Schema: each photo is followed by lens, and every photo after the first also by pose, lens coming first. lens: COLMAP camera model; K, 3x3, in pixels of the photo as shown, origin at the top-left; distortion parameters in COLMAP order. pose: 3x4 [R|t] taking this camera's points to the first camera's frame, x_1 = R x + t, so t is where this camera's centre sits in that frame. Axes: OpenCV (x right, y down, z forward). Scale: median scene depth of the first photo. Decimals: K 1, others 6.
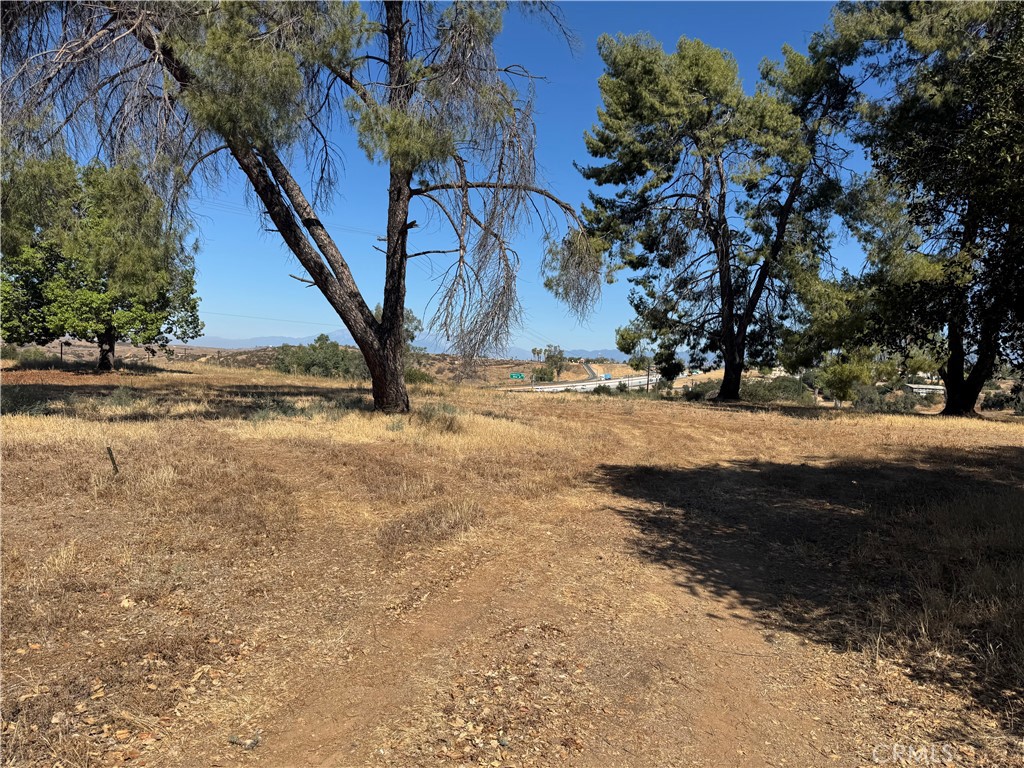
lens RADIAL K [[715.2, 0, 511.8], [0, 715.2, 383.9], [0, 0, 1]] dist [0.059645, -0.001203]
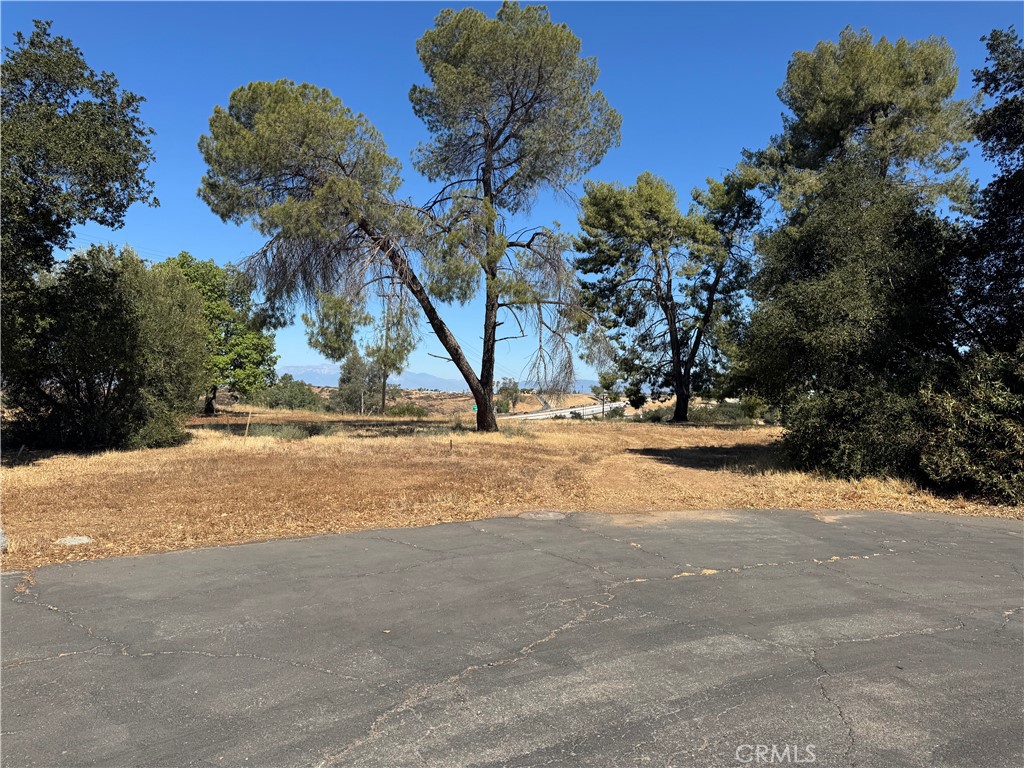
lens RADIAL K [[718.4, 0, 512.6], [0, 718.4, 367.1], [0, 0, 1]] dist [0.210028, 0.000111]
pose [[0.996968, -0.024236, 0.073946, -0.131365], [0.029179, 0.997359, -0.066512, 0.001793], [-0.072139, 0.068468, 0.995042, -0.409116]]
